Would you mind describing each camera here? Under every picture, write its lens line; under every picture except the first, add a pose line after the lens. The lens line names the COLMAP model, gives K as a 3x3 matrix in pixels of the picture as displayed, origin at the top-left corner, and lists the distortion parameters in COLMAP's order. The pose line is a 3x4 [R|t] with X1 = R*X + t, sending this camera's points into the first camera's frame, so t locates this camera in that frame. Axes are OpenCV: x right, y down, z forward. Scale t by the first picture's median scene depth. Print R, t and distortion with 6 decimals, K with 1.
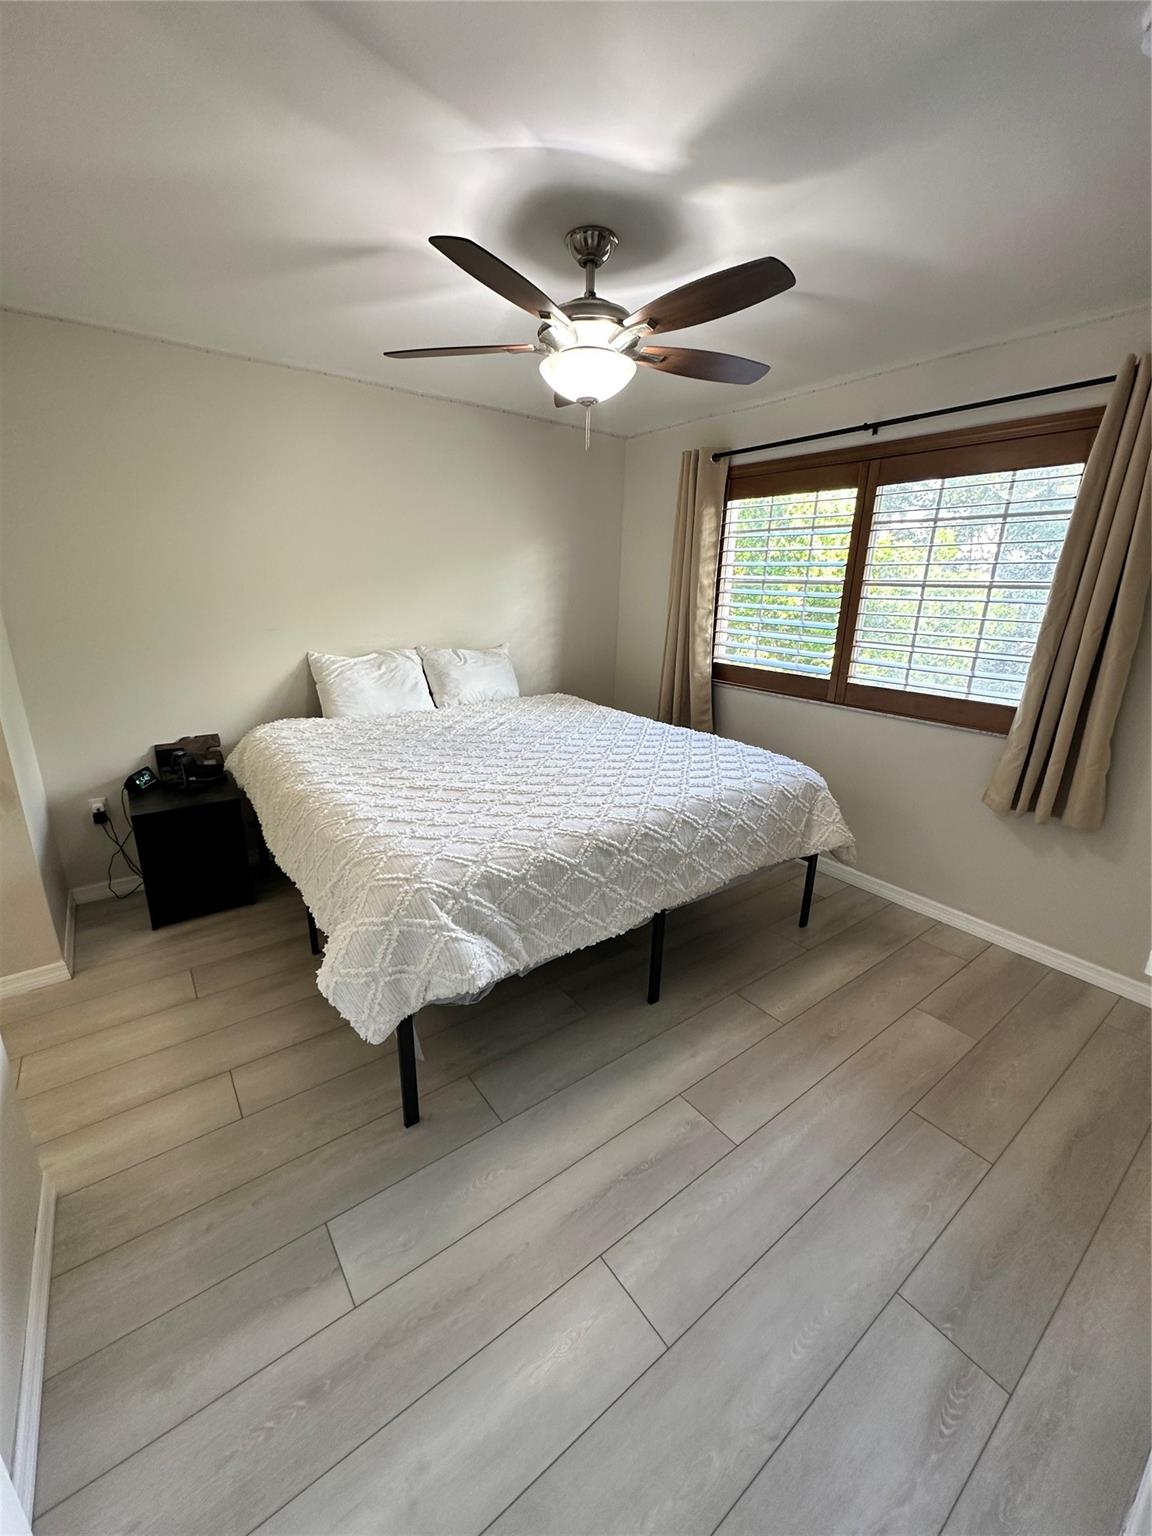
lens RADIAL K [[614.1, 0, 574.7], [0, 614.1, 770.5], [0, 0, 1]] dist [0.004347, -0.000516]
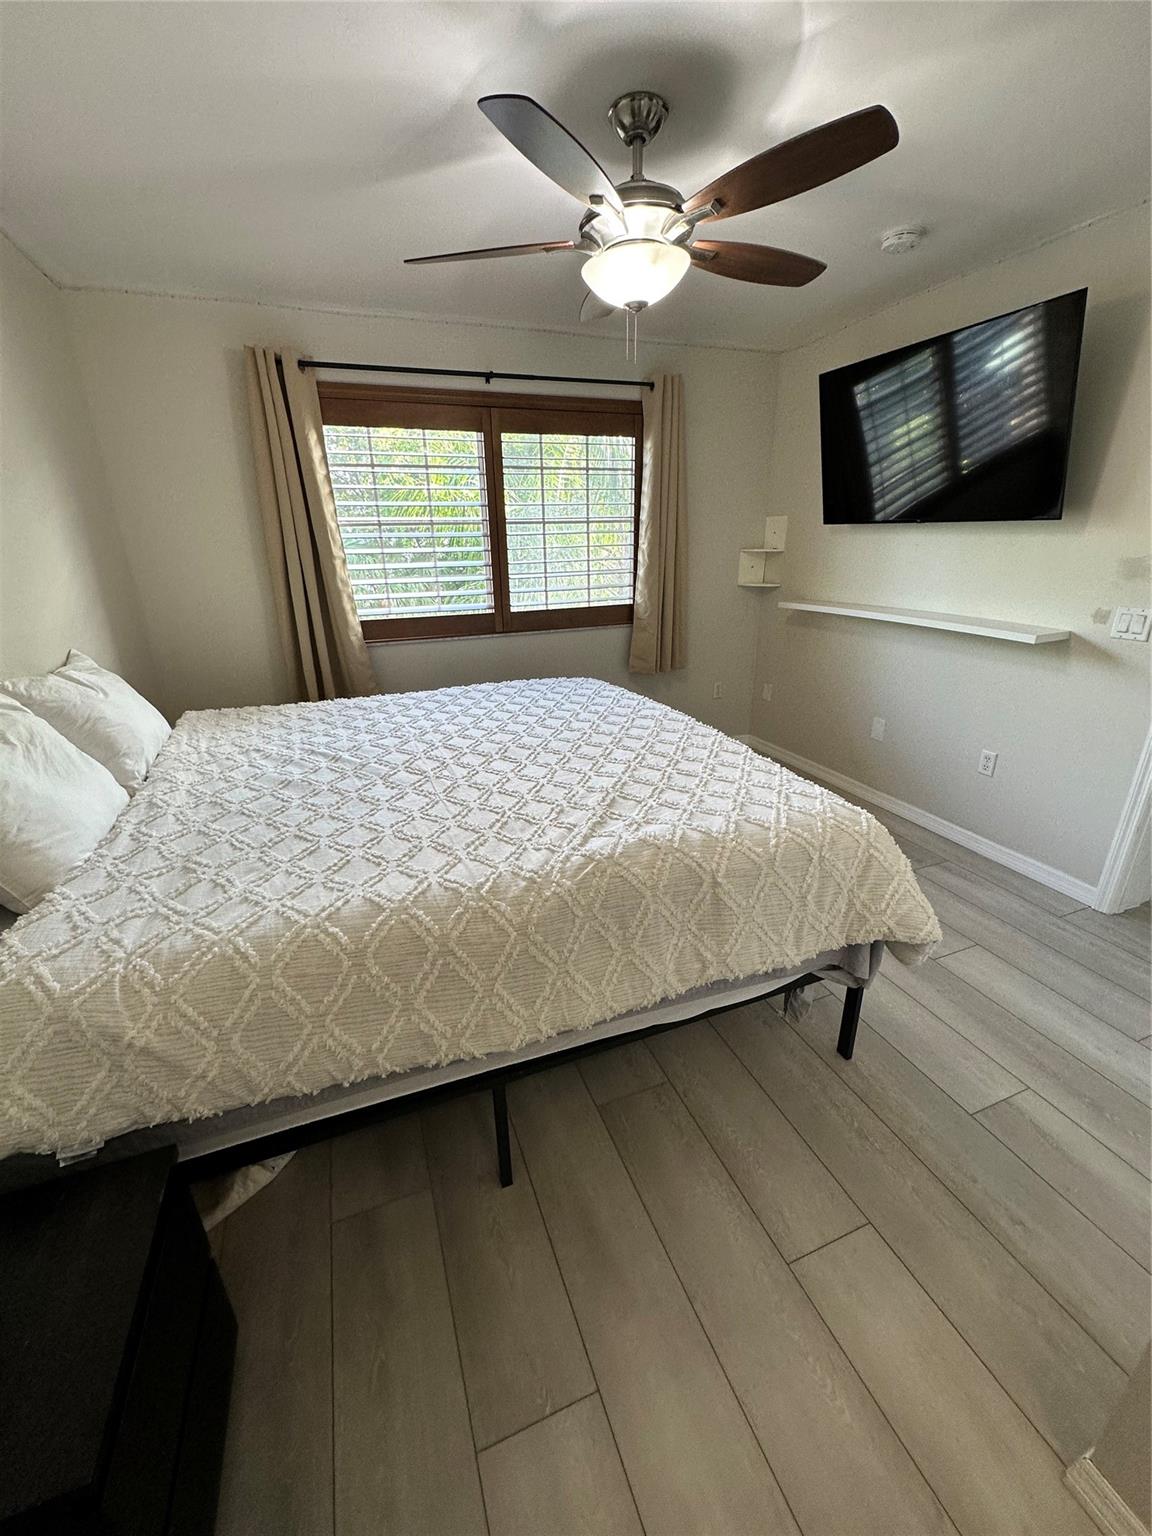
lens RADIAL K [[614.1, 0, 572.5], [0, 614.1, 769.7], [0, 0, 1]] dist [0.004347, -0.000516]
pose [[0.275544, -0.368036, 0.888045, -0.670996], [0.310282, 0.908412, 0.280202, -0.167310], [-0.909835, 0.198337, 0.364503, 0.562685]]
